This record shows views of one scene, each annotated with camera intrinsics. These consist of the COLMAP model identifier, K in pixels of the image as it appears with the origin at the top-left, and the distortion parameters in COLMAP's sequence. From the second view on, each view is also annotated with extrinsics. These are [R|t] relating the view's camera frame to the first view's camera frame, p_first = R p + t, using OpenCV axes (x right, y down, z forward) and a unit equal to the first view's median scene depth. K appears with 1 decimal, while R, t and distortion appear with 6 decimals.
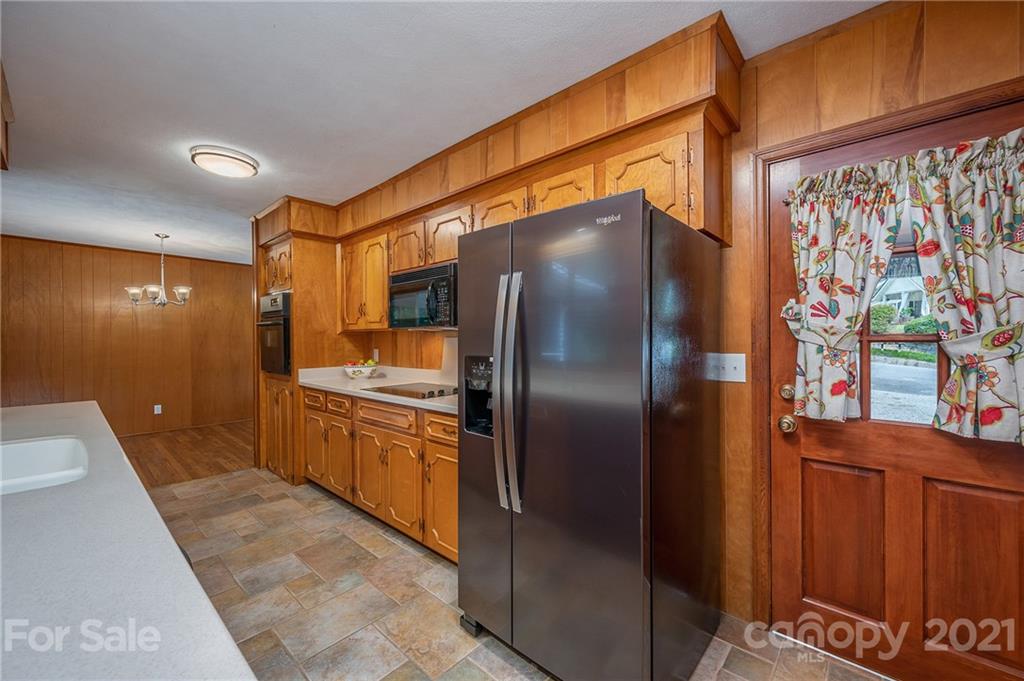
lens RADIAL K [[403.4, 0, 518.2], [0, 403.4, 341.9], [0, 0, 1]] dist [0.000619, 0.000131]
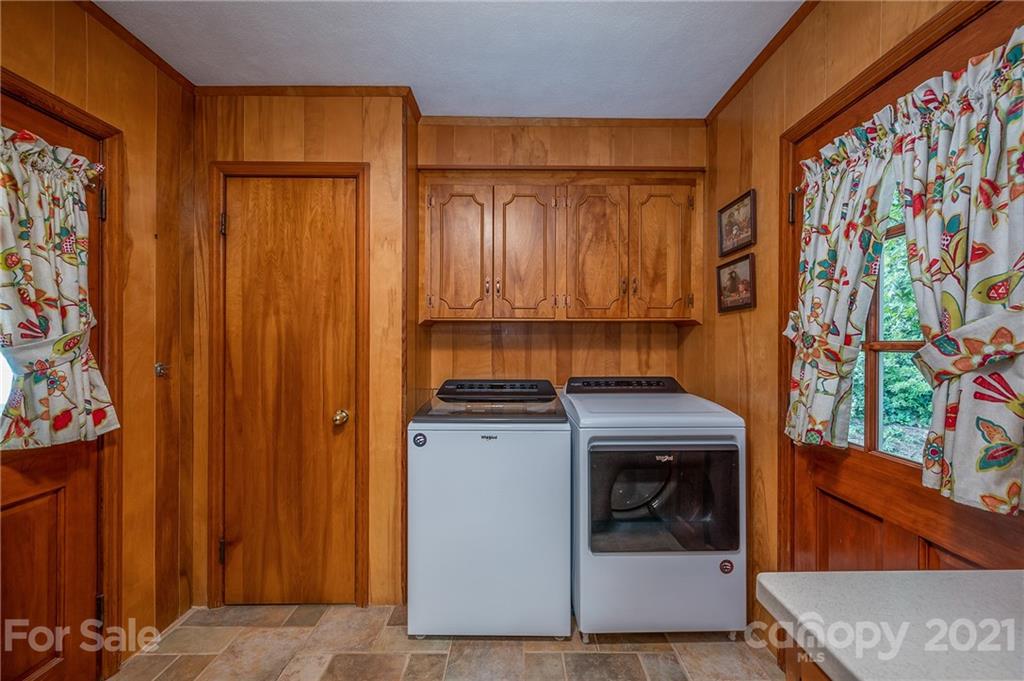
lens RADIAL K [[407.0, 0, 516.6], [0, 407.0, 343.3], [0, 0, 1]] dist [0.001746, 0.000088]
pose [[-0.674108, 0.002170, 0.738629, -0.133667], [0.006779, 0.999972, 0.003248, -0.001712], [-0.738601, 0.007197, -0.674104, 0.311175]]
